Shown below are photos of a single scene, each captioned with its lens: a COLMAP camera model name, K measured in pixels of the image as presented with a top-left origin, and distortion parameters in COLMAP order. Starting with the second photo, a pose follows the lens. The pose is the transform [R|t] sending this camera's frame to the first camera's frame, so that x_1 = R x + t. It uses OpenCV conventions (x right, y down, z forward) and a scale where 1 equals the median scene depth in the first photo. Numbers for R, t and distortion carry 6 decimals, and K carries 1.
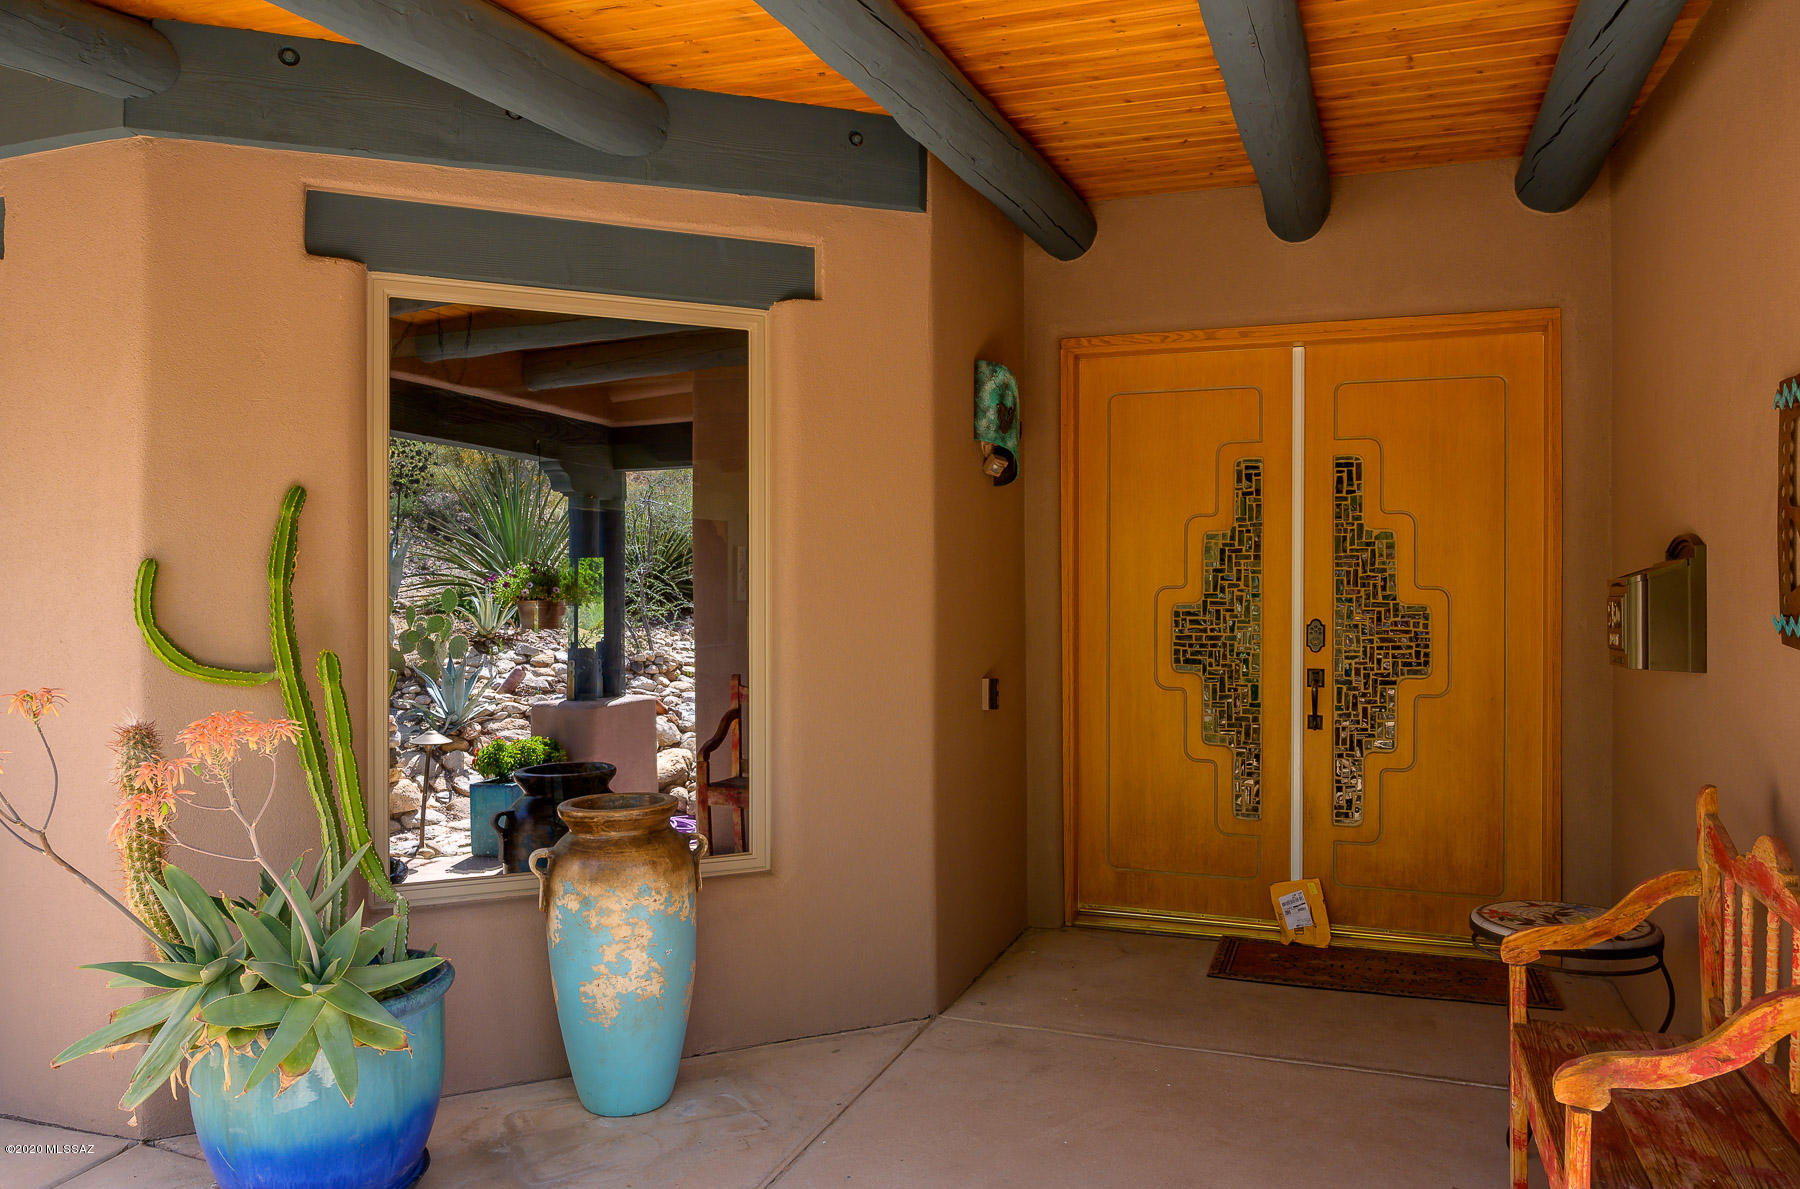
lens RADIAL K [[1287.5, 0, 899.7], [0, 1287.5, 590.2], [0, 0, 1]] dist [0.004019, 0.000488]
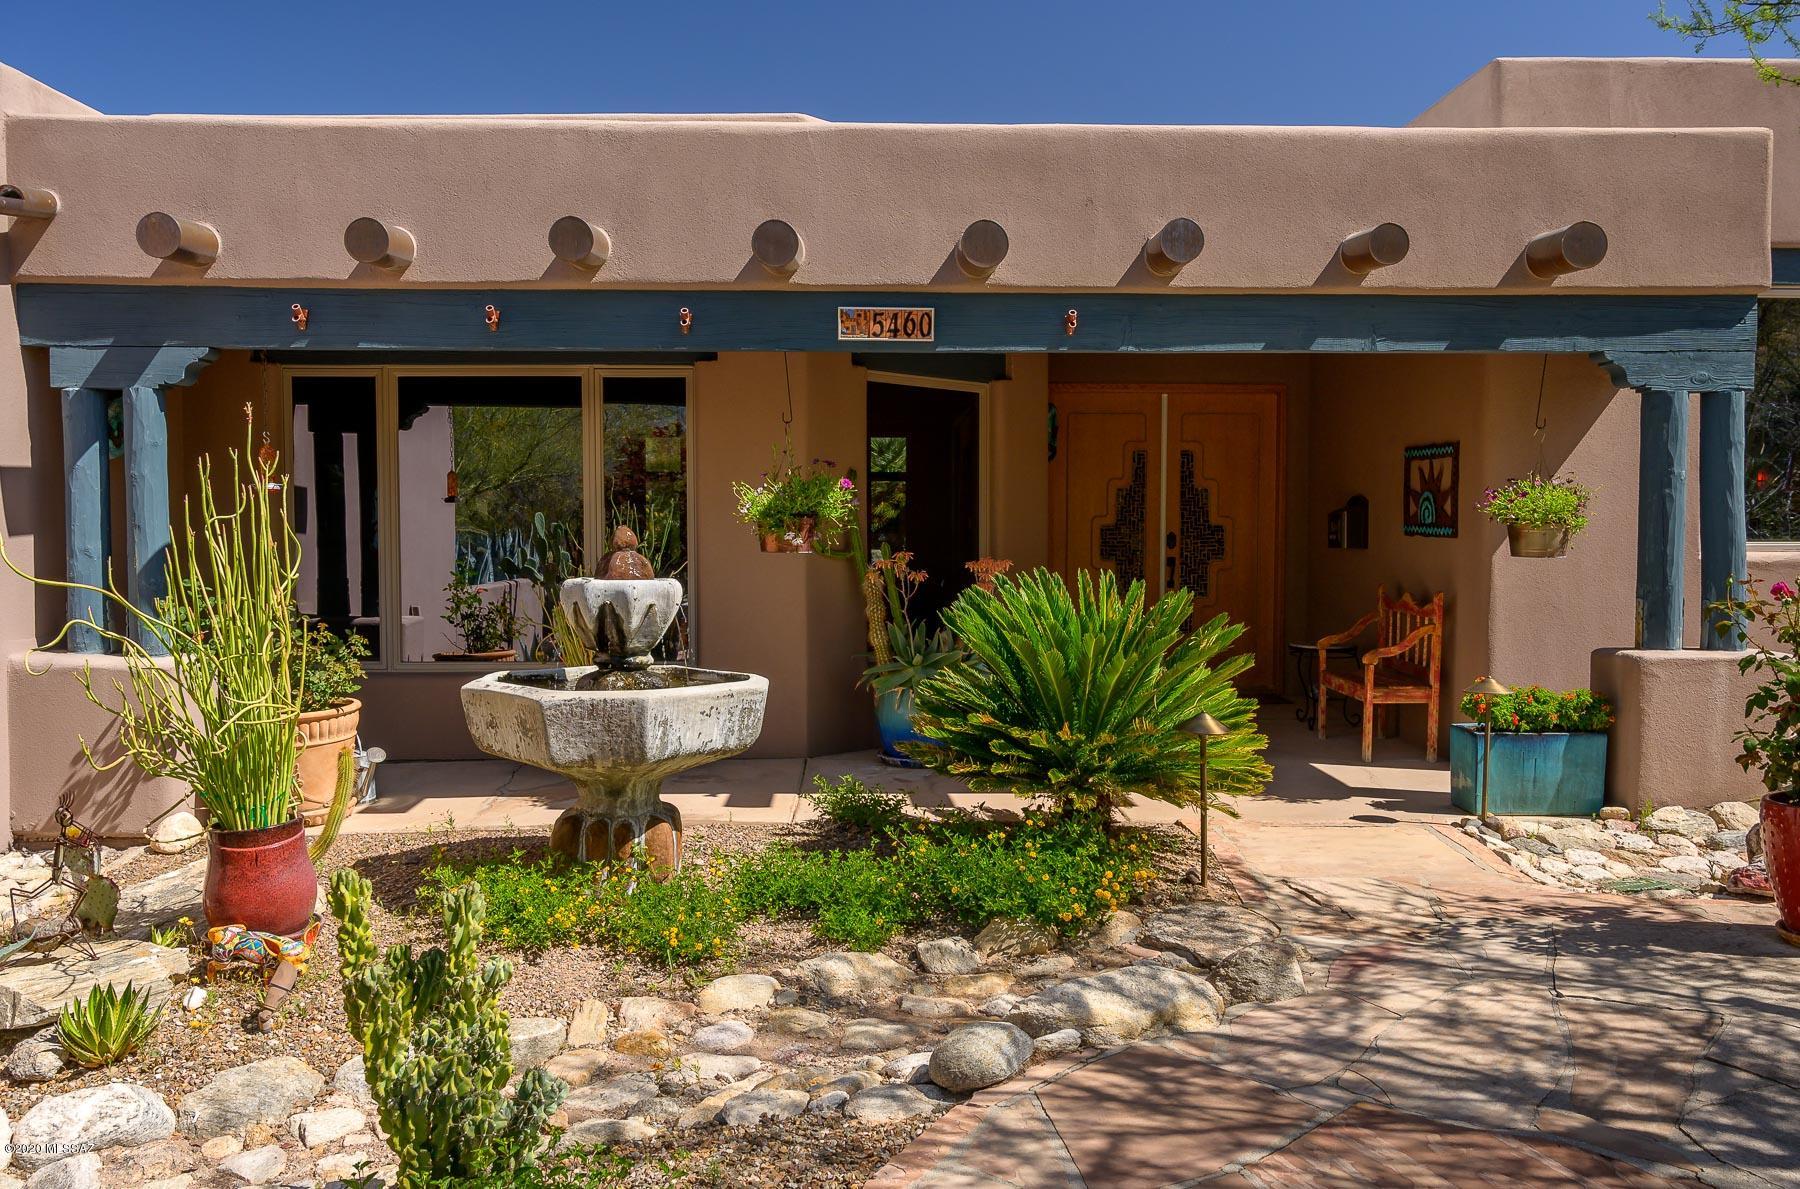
lens RADIAL K [[1351.8, 0, 899.4], [0, 1351.8, 591.4], [0, 0, 1]] dist [-0.009694, 0.001741]
pose [[0.937832, -0.019667, 0.346531, -0.818729], [0.001502, 0.998614, 0.052611, 0.003452], [-0.347085, -0.048819, 0.936562, -0.835616]]
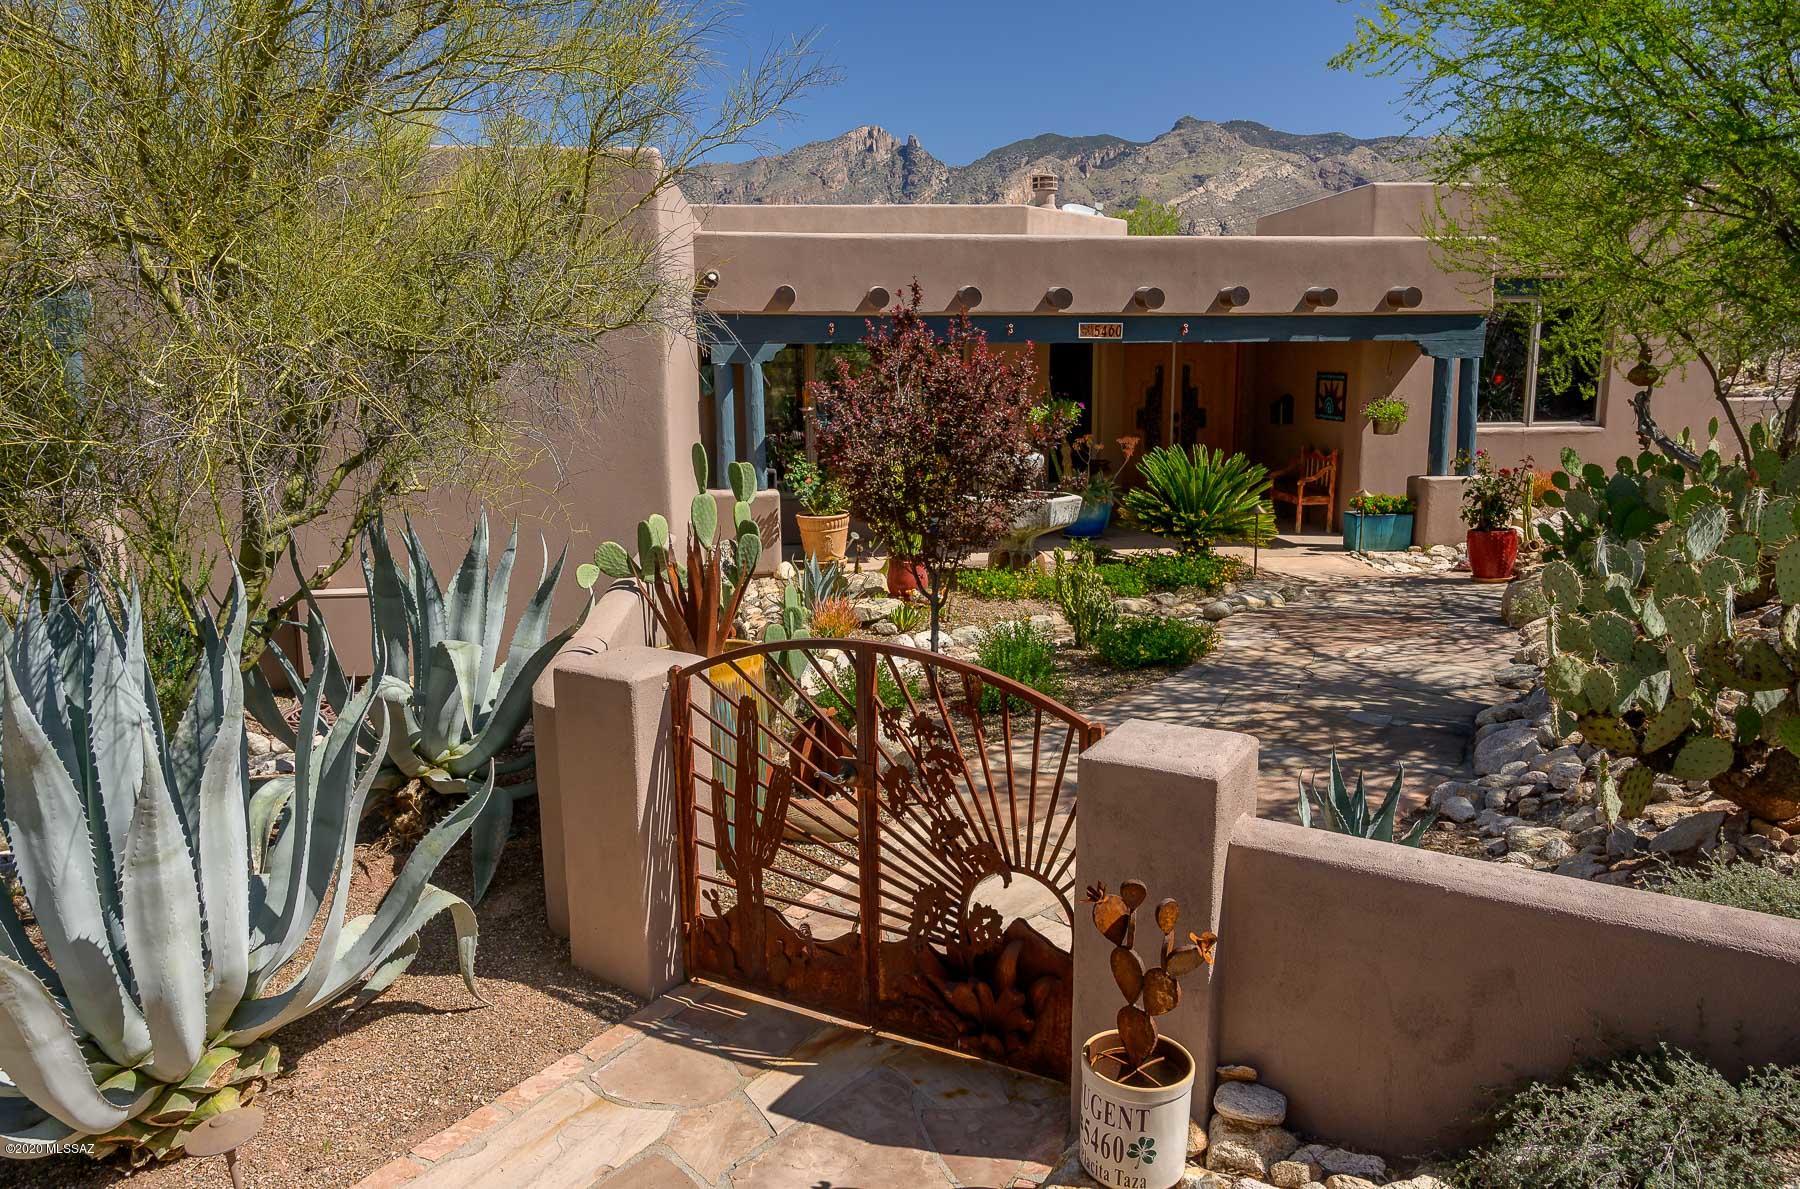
lens RADIAL K [[1239.6, 0, 901.2], [0, 1239.6, 598.2], [0, 0, 1]] dist [-0.004395, 0.000773]
pose [[0.900454, -0.089320, 0.425681, -1.861676], [0.009811, 0.982609, 0.185426, -0.116388], [-0.434840, -0.162791, 0.885671, -1.762664]]
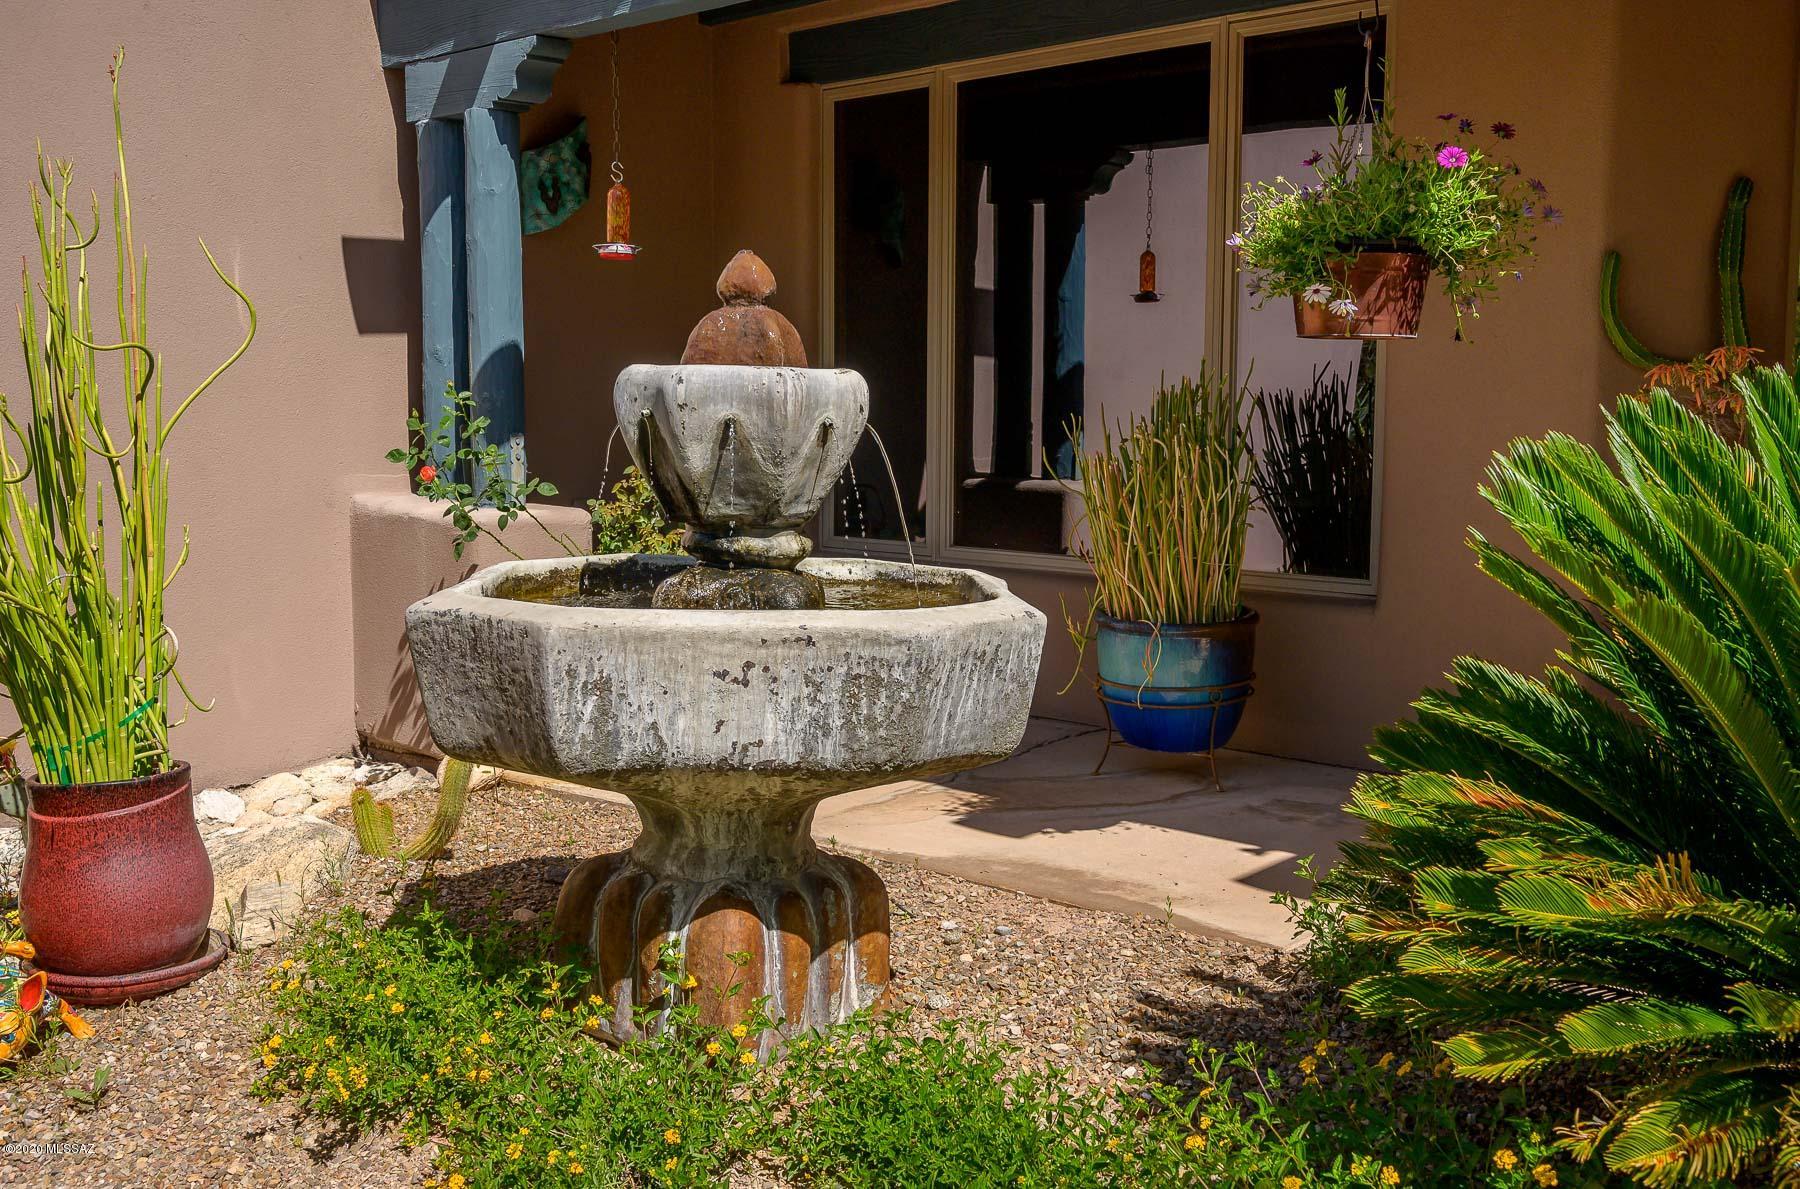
lens RADIAL K [[1704.9, 0, 903.0], [0, 1704.9, 595.0], [0, 0, 1]] dist [0.012225, 0.000000]
pose [[0.921910, 0.045956, -0.384670, -0.364552], [-0.001195, 0.993272, 0.115800, 0.058715], [0.387403, -0.106298, 0.915762, -0.322334]]
